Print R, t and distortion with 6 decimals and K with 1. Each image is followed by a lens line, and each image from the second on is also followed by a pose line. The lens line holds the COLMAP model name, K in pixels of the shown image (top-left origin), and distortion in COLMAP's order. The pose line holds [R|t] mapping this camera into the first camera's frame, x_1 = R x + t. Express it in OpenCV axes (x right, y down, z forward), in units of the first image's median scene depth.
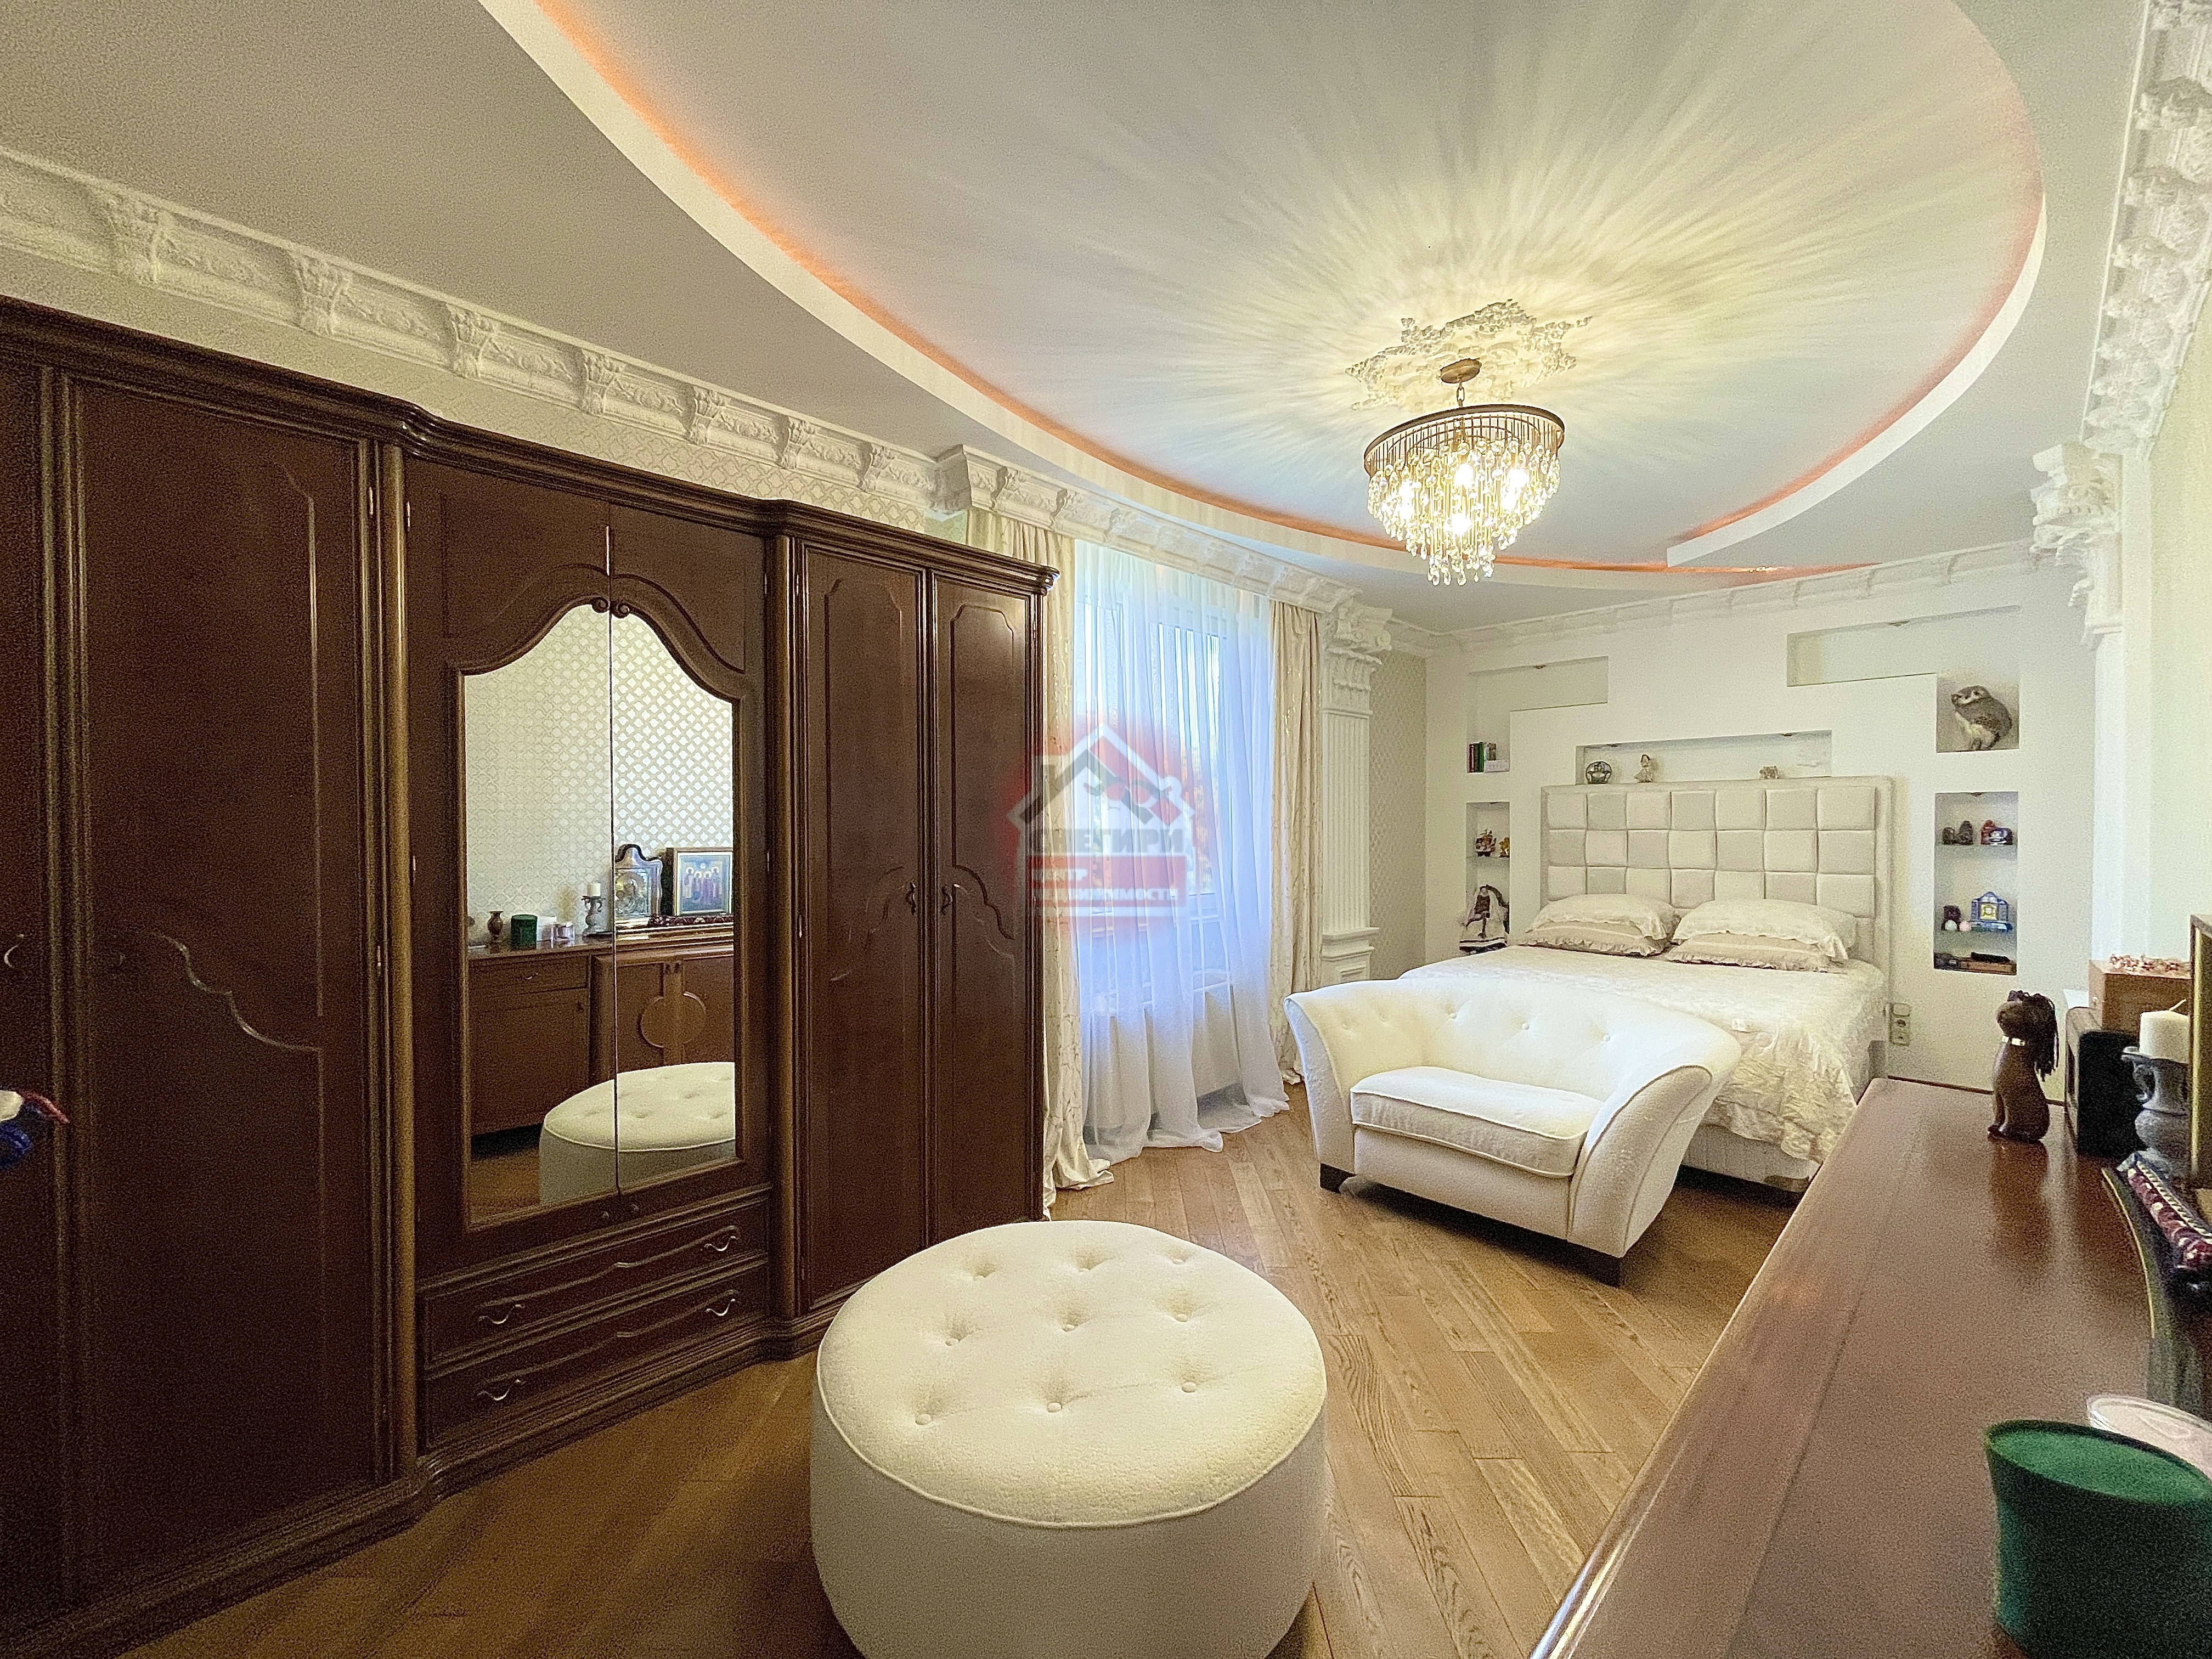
lens RADIAL K [[891.3, 0, 1097.7], [0, 891.3, 838.3], [0, 0, 1]] dist [-0.000989, -0.000761]
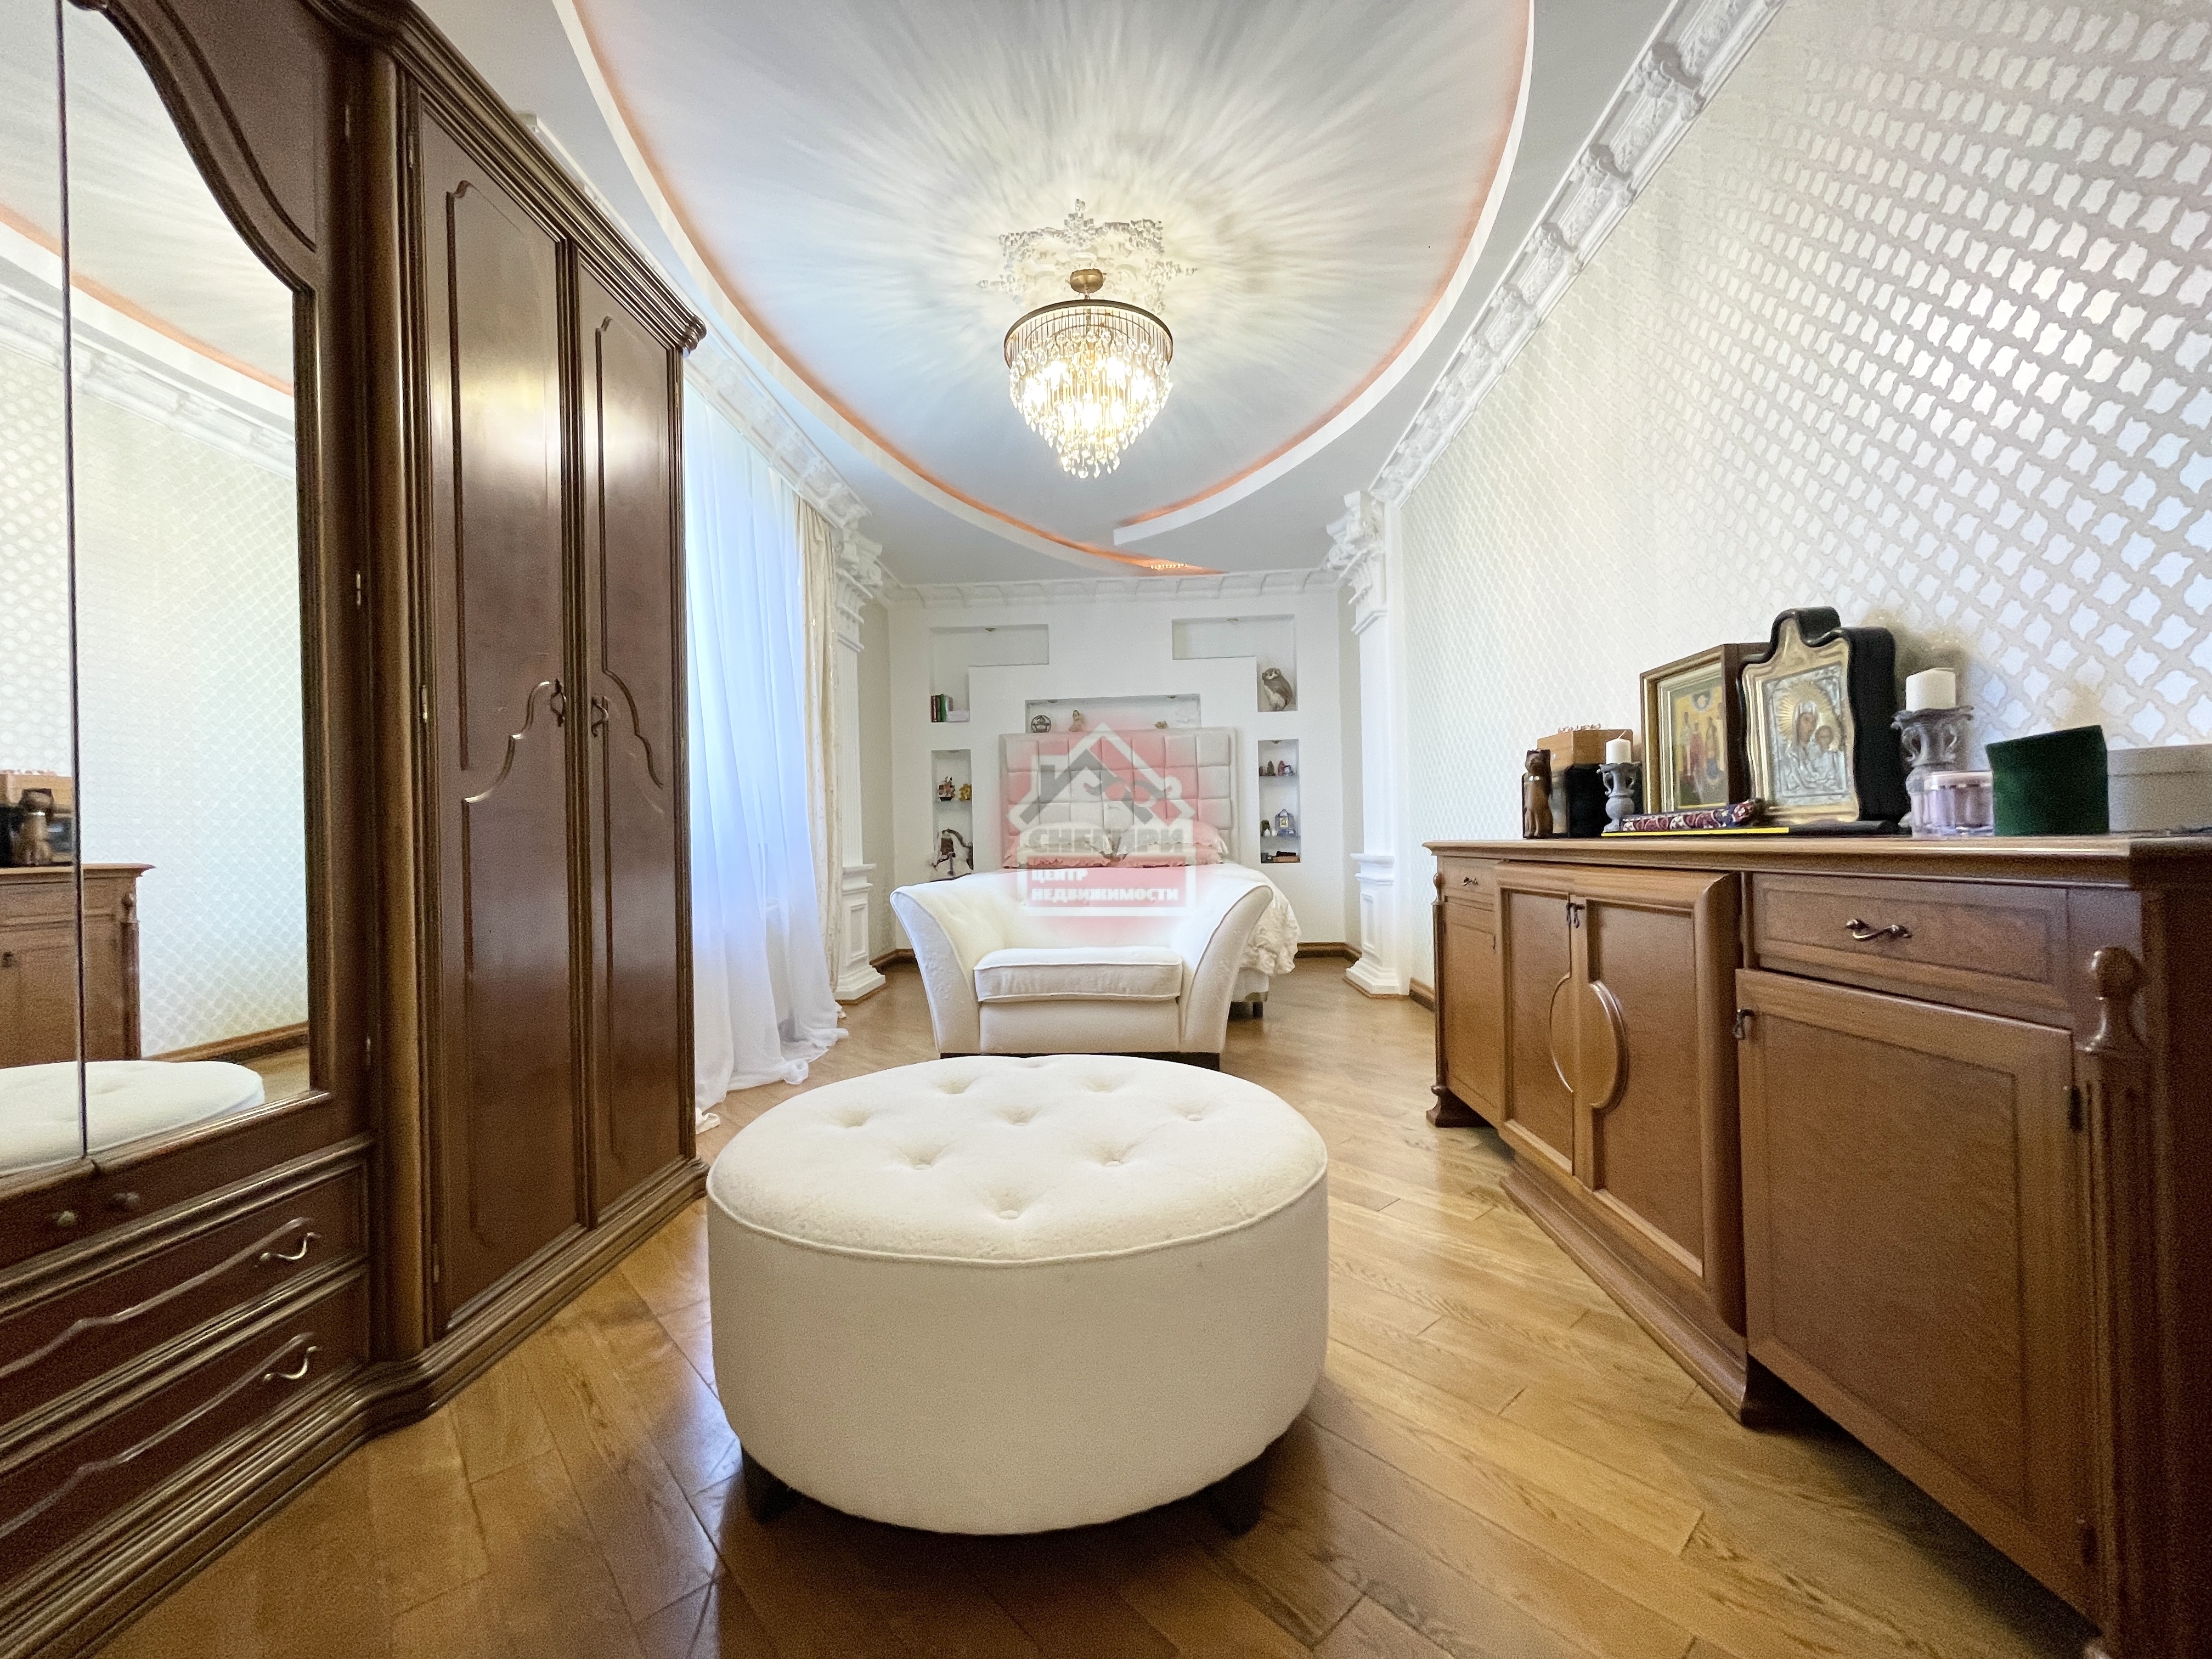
lens RADIAL K [[891.3, 0, 1096.1], [0, 891.3, 837.2], [0, 0, 1]] dist [-0.000989, -0.000761]
pose [[0.737623, -0.015623, 0.675032, -0.295489], [0.032320, 0.999403, -0.012186, 0.155230], [-0.674439, 0.030806, 0.737688, 0.172430]]
